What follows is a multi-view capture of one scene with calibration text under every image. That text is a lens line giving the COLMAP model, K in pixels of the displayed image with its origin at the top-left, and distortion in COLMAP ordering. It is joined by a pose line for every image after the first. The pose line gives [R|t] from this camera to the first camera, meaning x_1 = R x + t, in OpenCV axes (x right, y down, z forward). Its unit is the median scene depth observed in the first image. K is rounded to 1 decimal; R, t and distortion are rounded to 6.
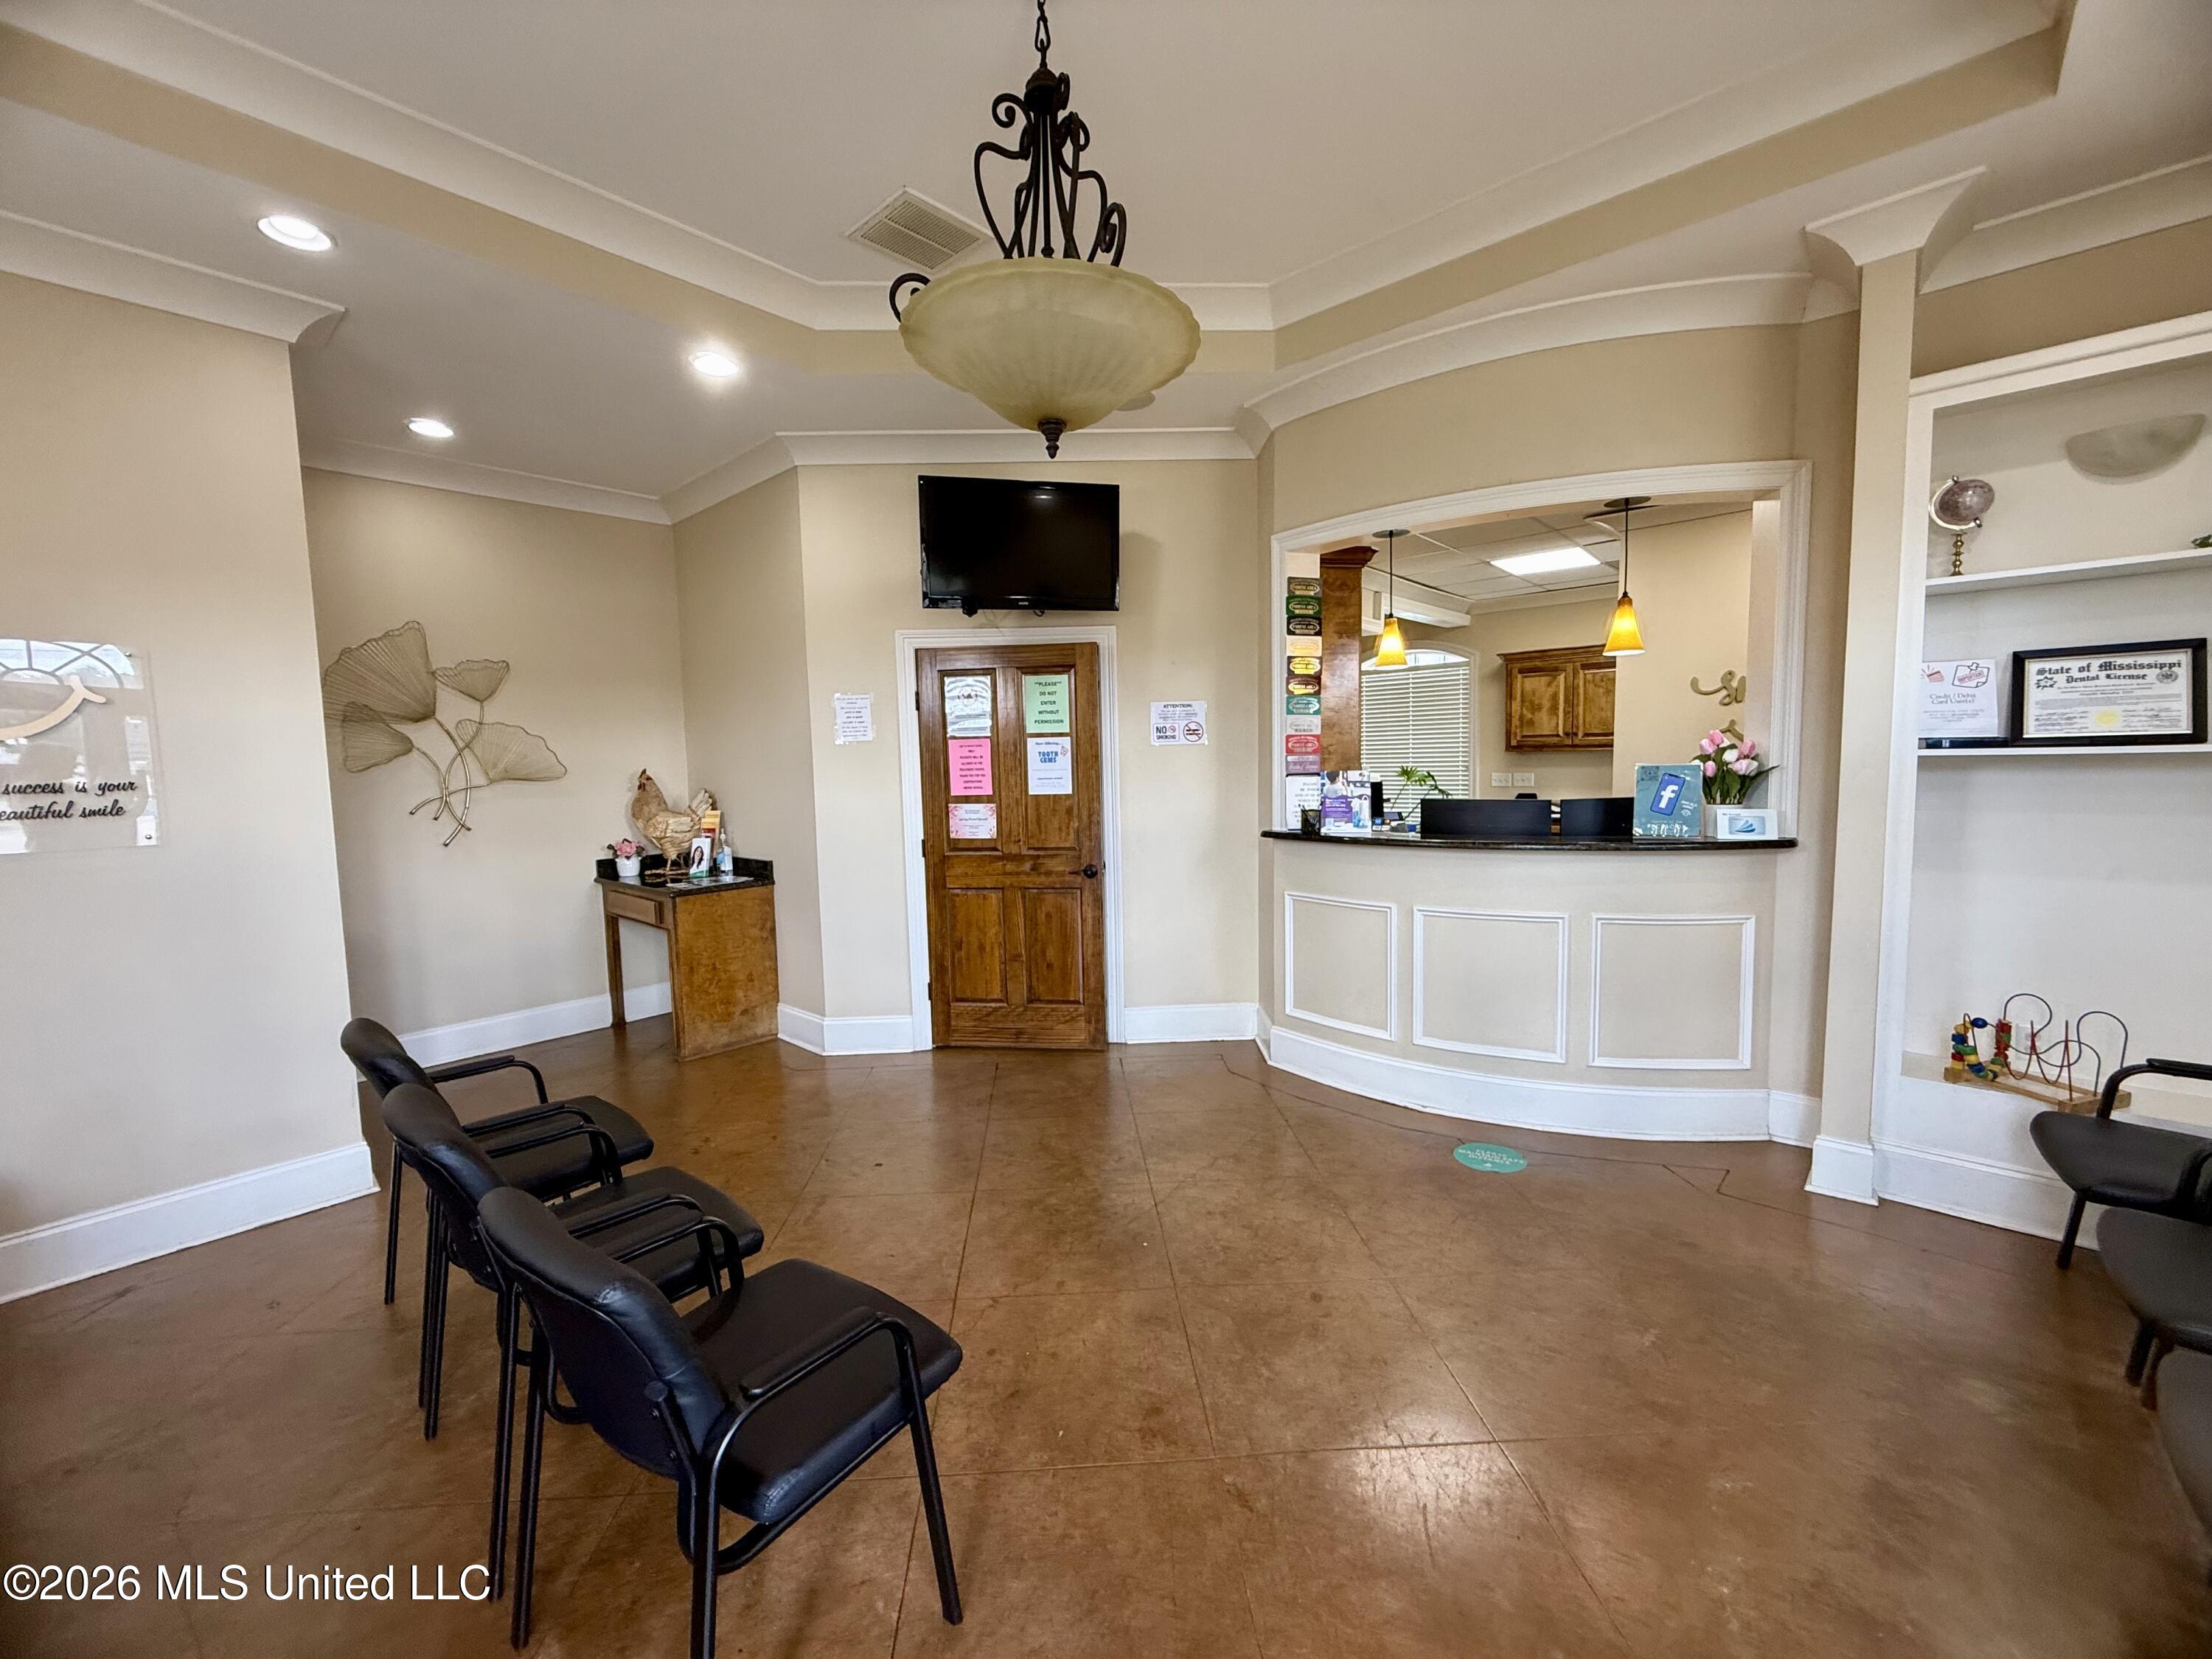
lens RADIAL K [[898.0, 0, 1104.9], [0, 898.0, 830.0], [0, 0, 1]] dist [0.000773, -0.000581]
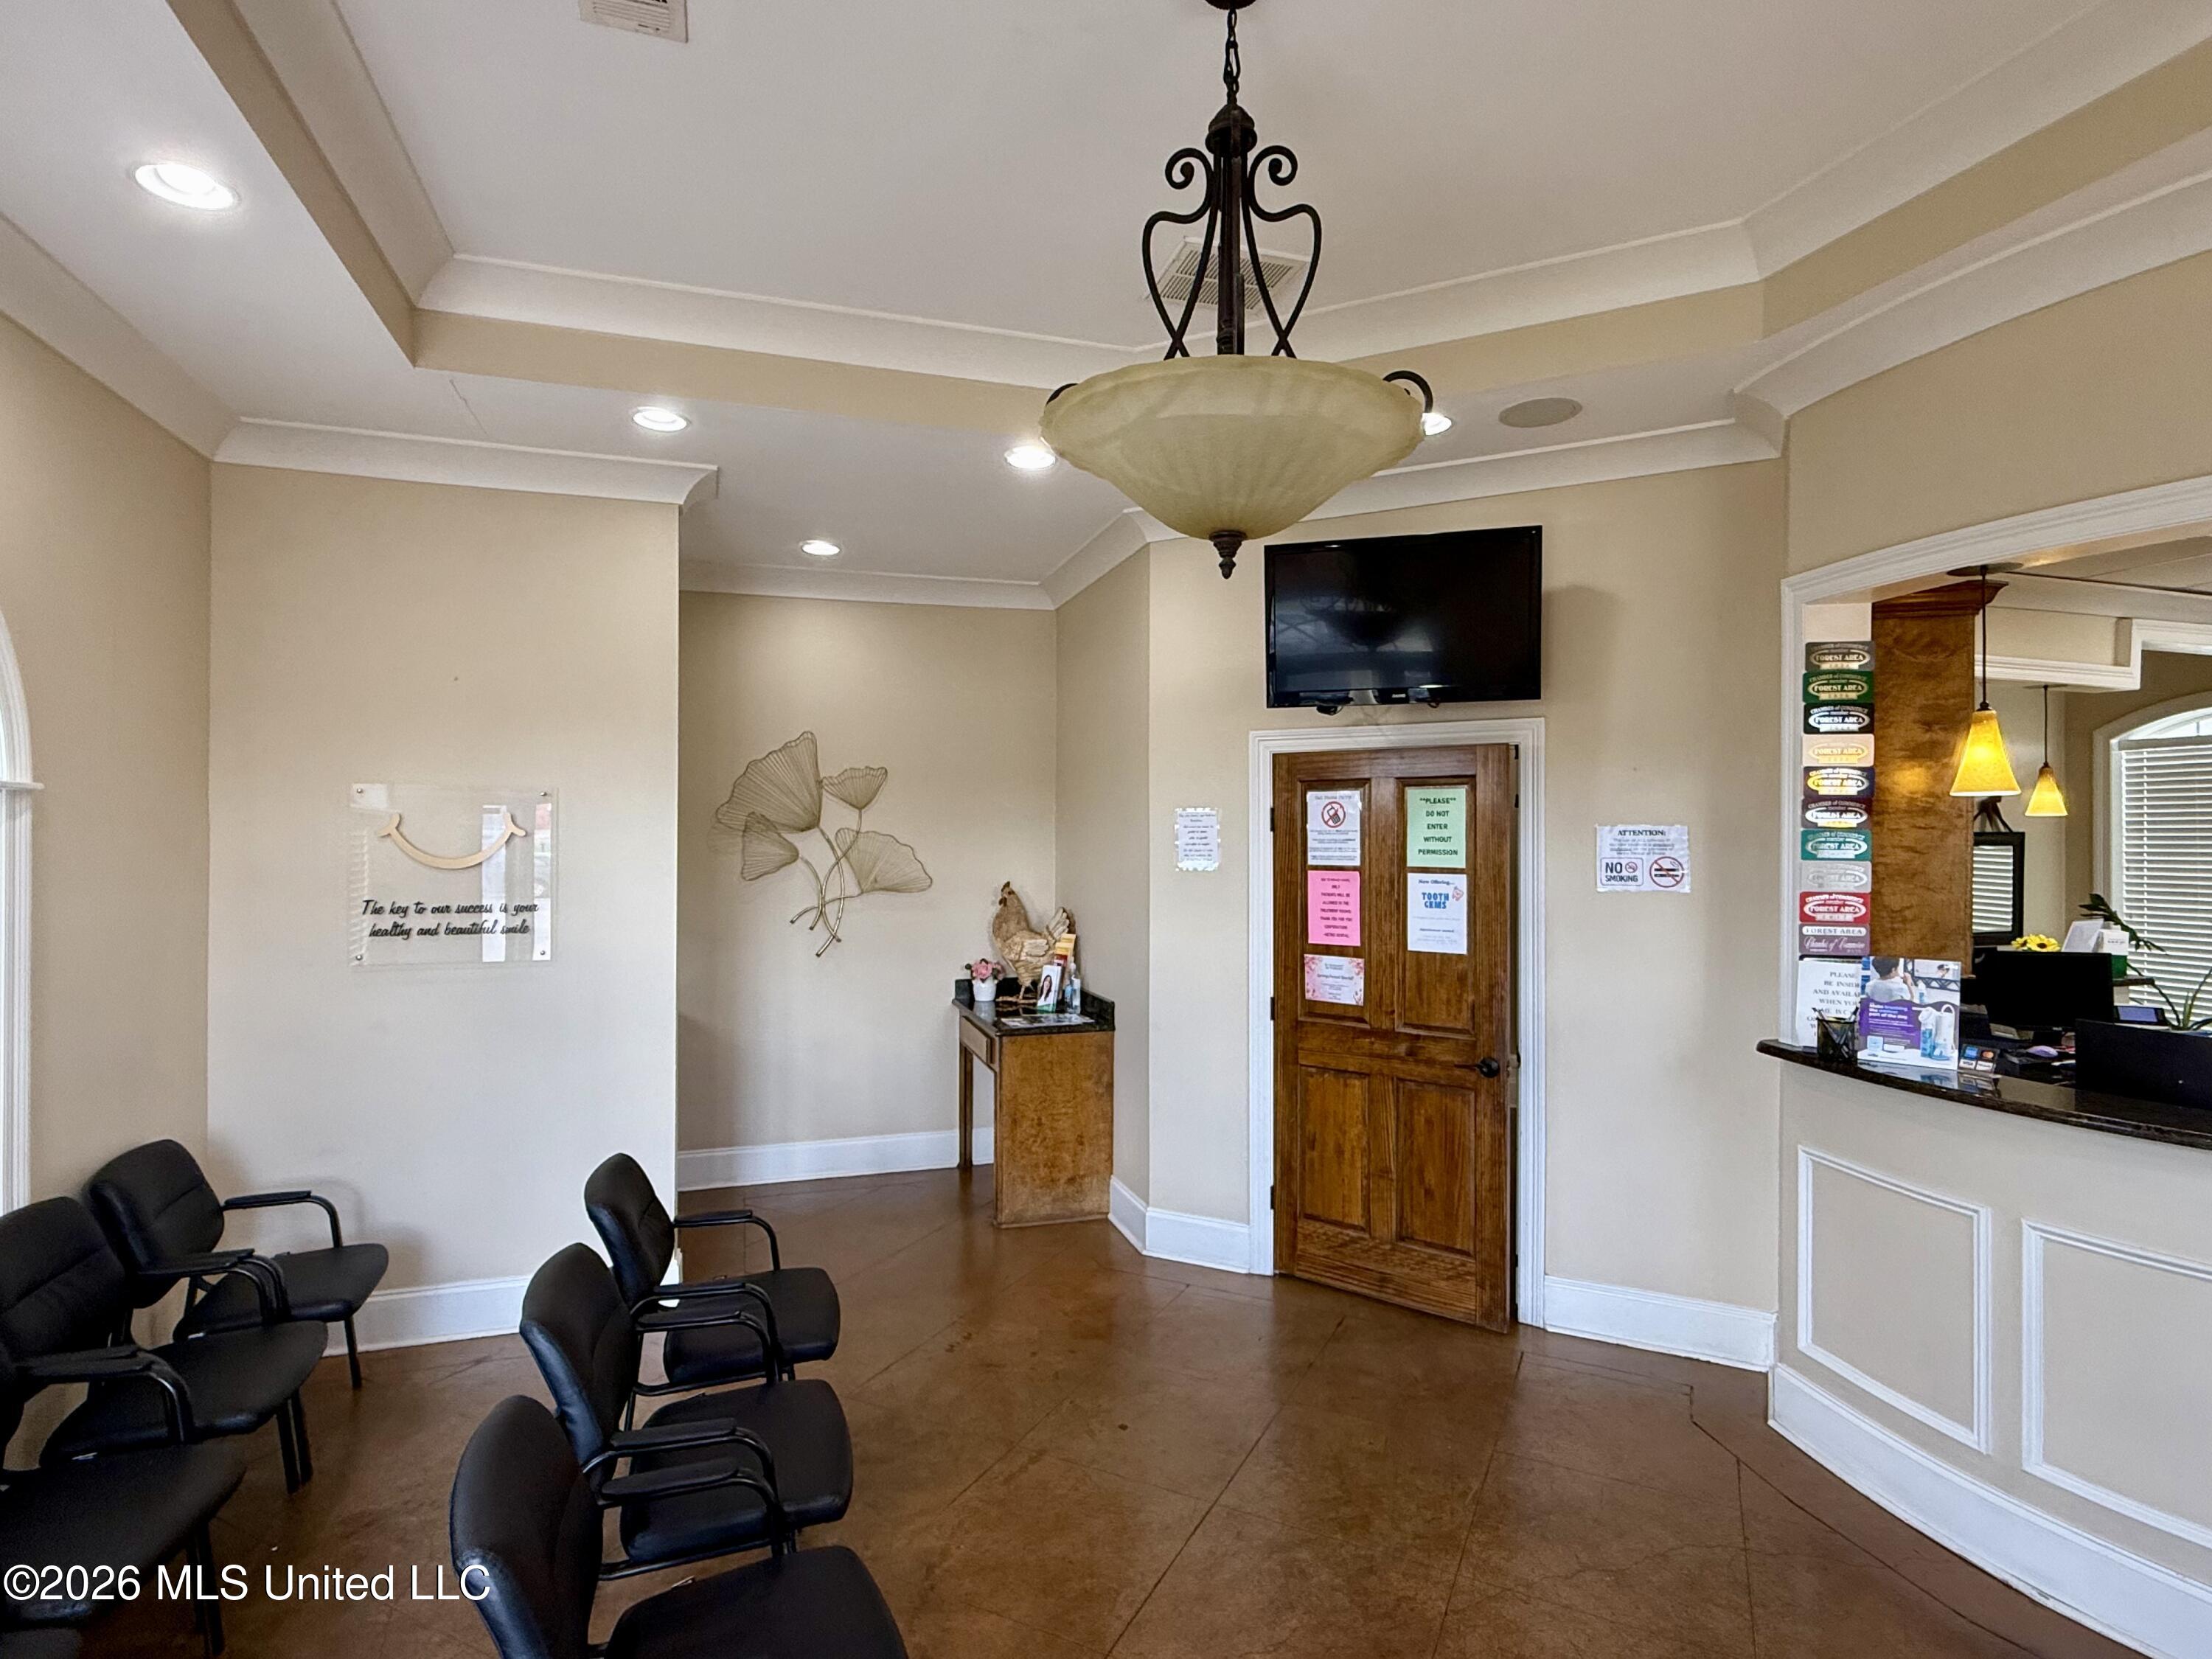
lens RADIAL K [[1163.1, 0, 1084.3], [0, 1163.1, 829.2], [0, 0, 1]] dist [-0.000145, 0.001333]
pose [[0.858900, 0.021813, -0.511678, 0.168889], [-0.062149, 0.996148, -0.061858, -0.061868], [0.508358, 0.084930, 0.856948, 0.046978]]
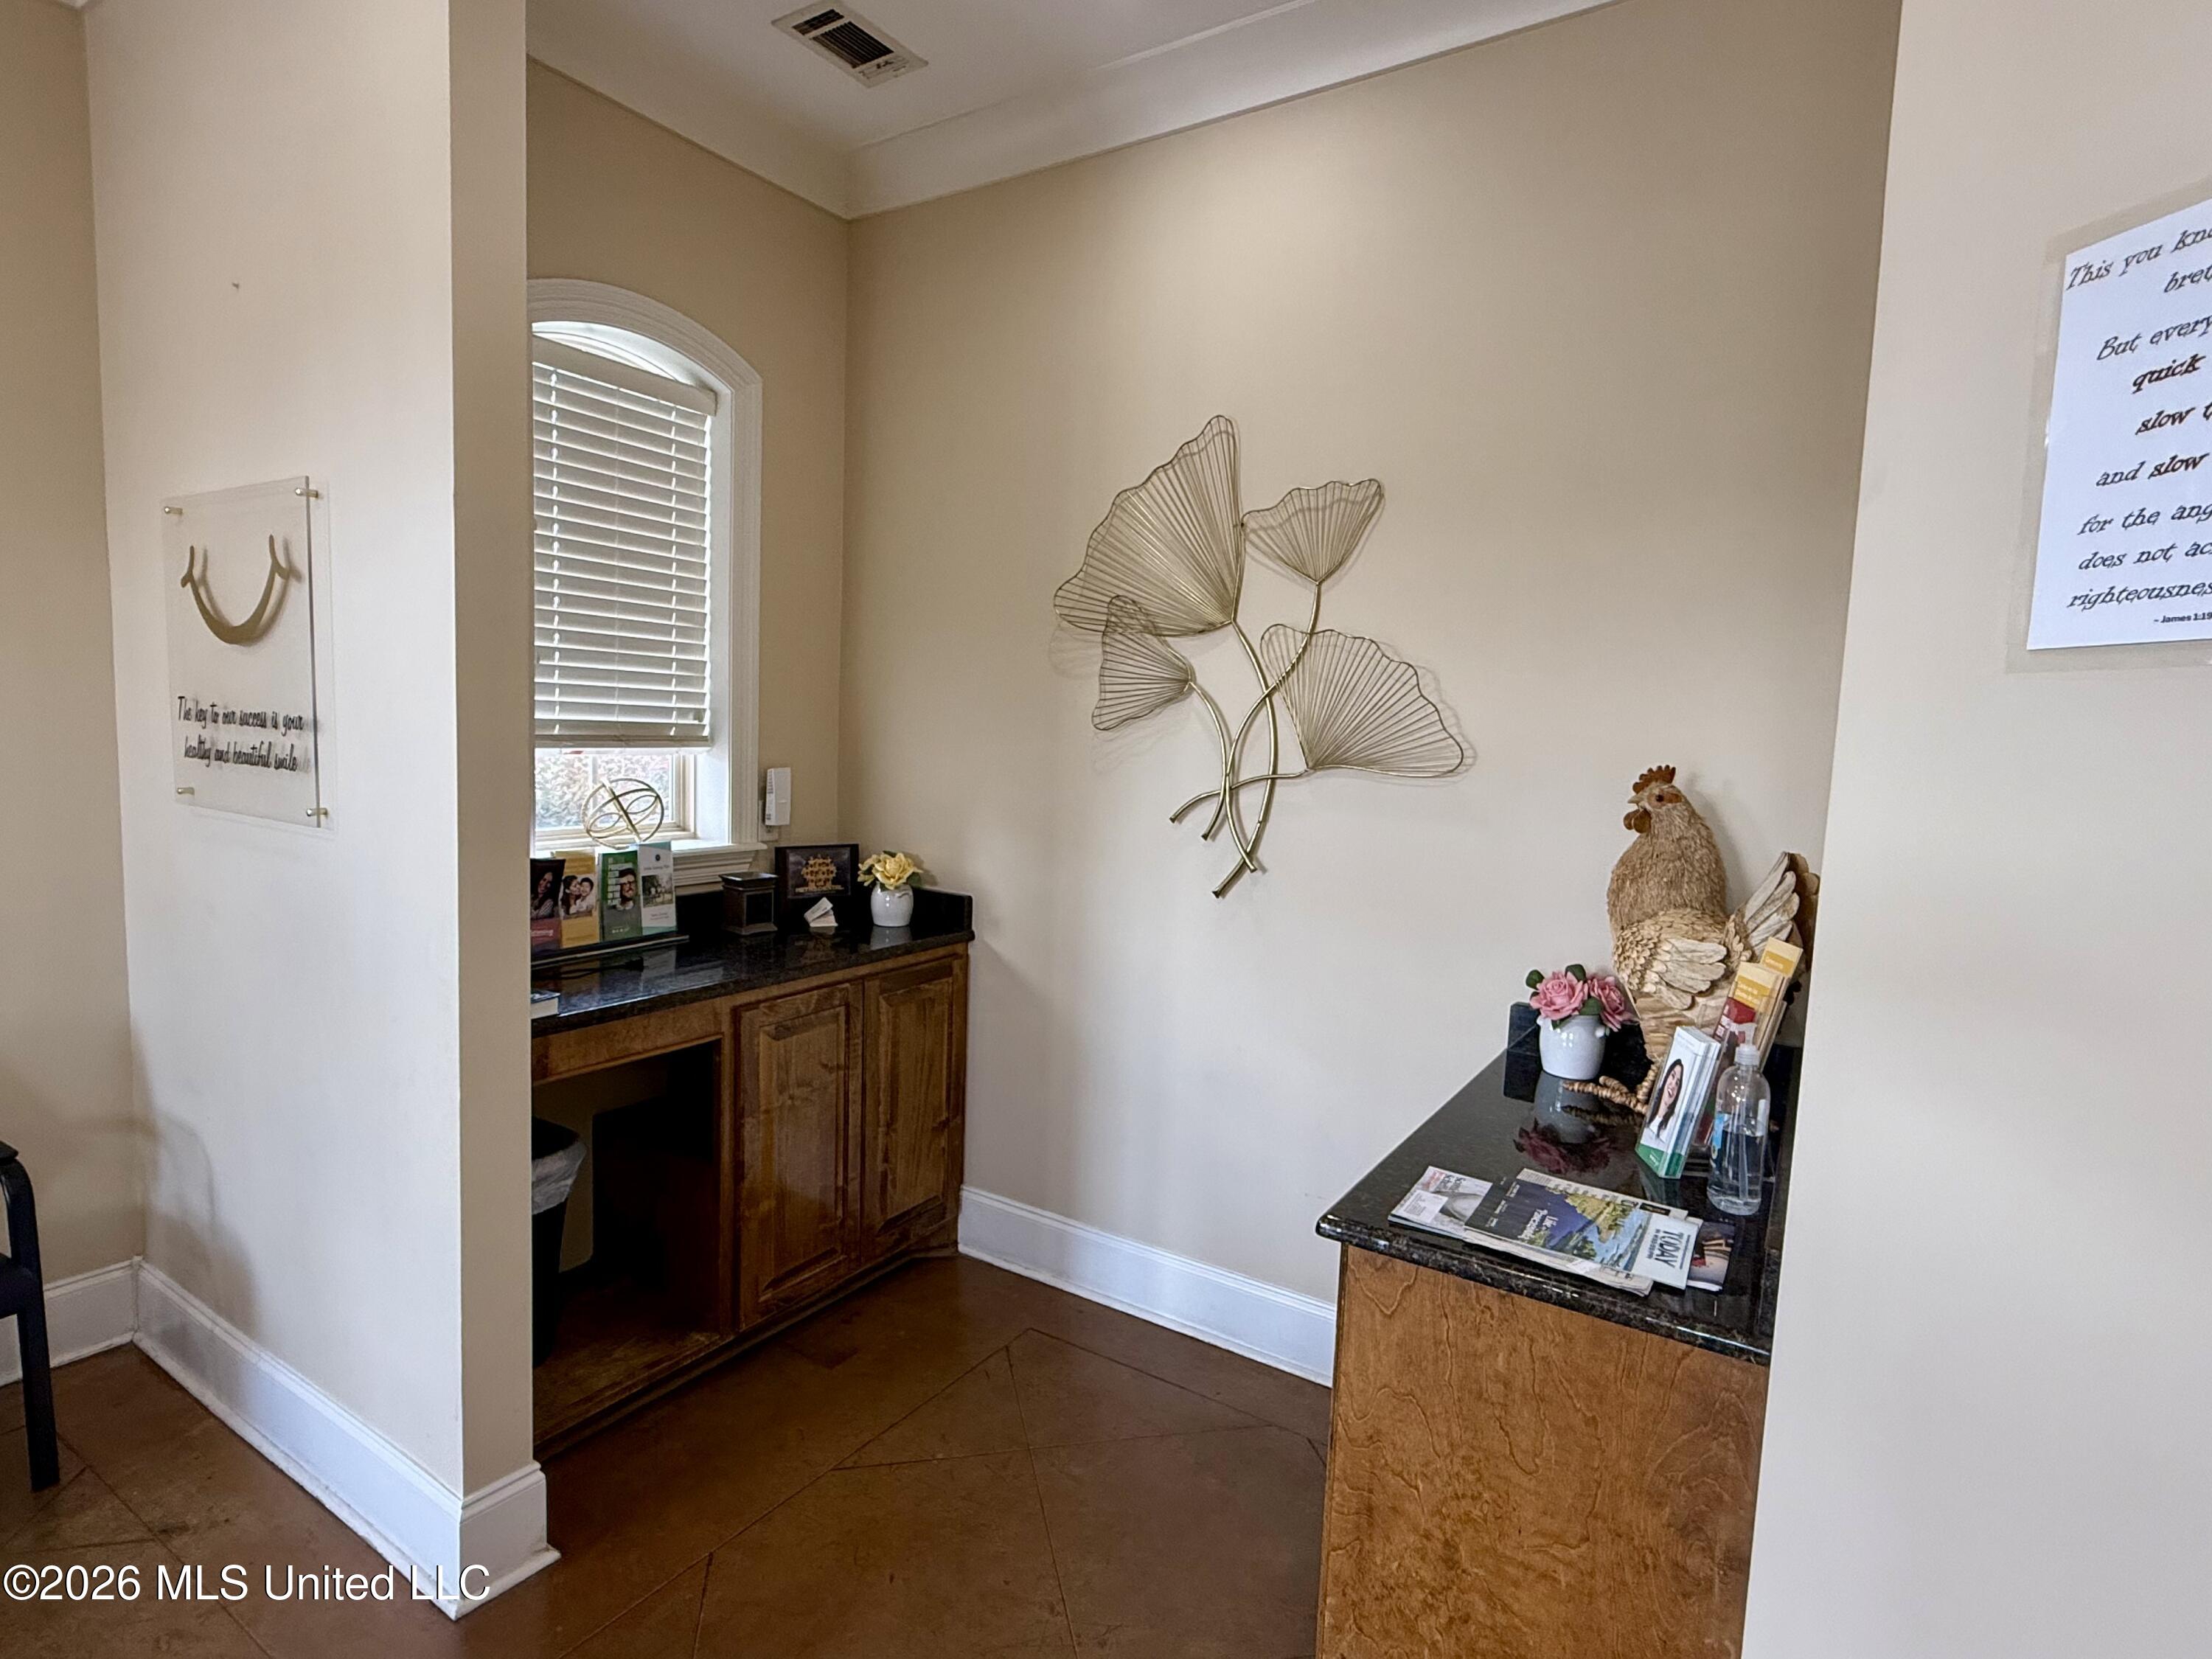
lens RADIAL K [[1163.1, 0, 1087.6], [0, 1163.1, 816.1], [0, 0, 1]] dist [-0.000145, 0.001333]
pose [[0.165688, 0.121824, -0.978625, -0.158712], [-0.121321, 0.987321, 0.102366, -0.079213], [0.978687, 0.101767, 0.178367, 0.843915]]
